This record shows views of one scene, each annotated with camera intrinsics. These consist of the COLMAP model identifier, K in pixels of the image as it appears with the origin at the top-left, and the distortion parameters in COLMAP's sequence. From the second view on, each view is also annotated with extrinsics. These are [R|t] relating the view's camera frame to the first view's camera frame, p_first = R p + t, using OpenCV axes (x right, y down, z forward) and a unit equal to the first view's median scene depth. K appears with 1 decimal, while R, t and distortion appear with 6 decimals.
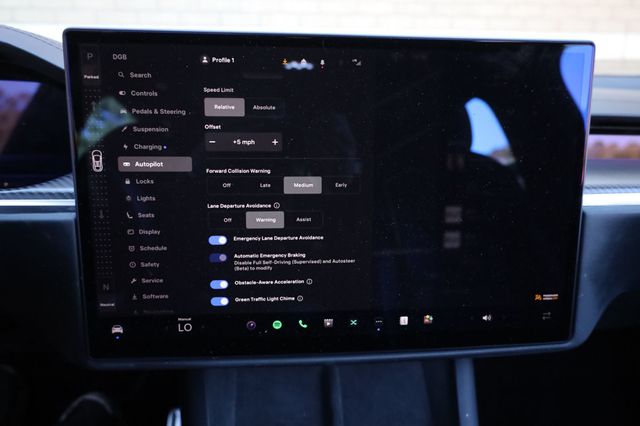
lens RADIAL K [[459.5, 0, 320.8], [0, 459.5, 213.4], [0, 0, 1]] dist [-0.005437, 0.007340]
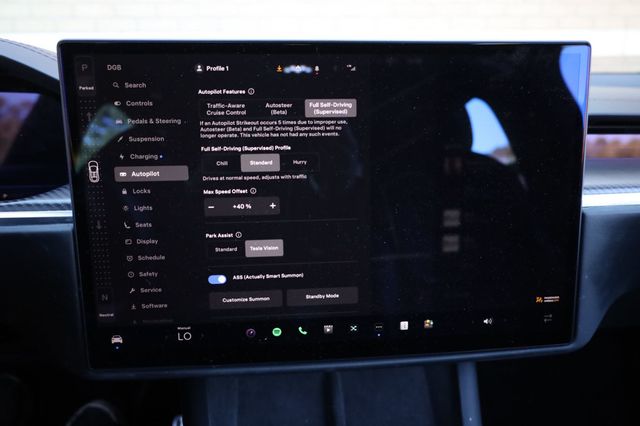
lens RADIAL K [[459.5, 0, 320.6], [0, 459.5, 213.2], [0, 0, 1]] dist [-0.005437, 0.007340]
pose [[0.999799, -0.018783, -0.006964, 0.011522], [0.018751, 0.999813, -0.004641, -0.008737], [0.007049, 0.004510, 0.999965, 0.002784]]
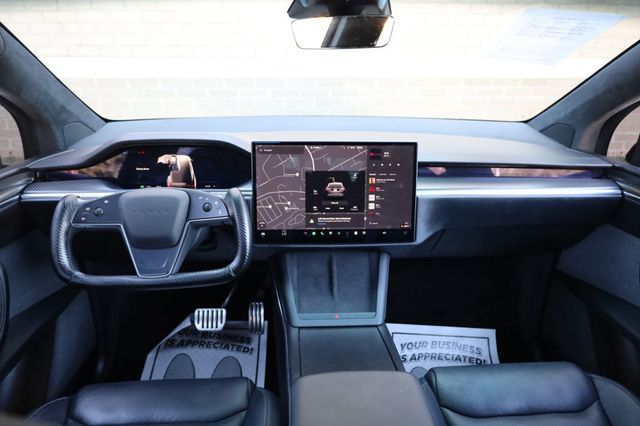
lens RADIAL K [[459.5, 0, 318.2], [0, 459.5, 210.2], [0, 0, 1]] dist [-0.005437, 0.007340]
pose [[0.999347, 0.006025, -0.035628, 0.042046], [-0.004843, 0.999438, 0.033180, -0.014630], [0.035808, -0.032986, 0.998814, -1.996419]]
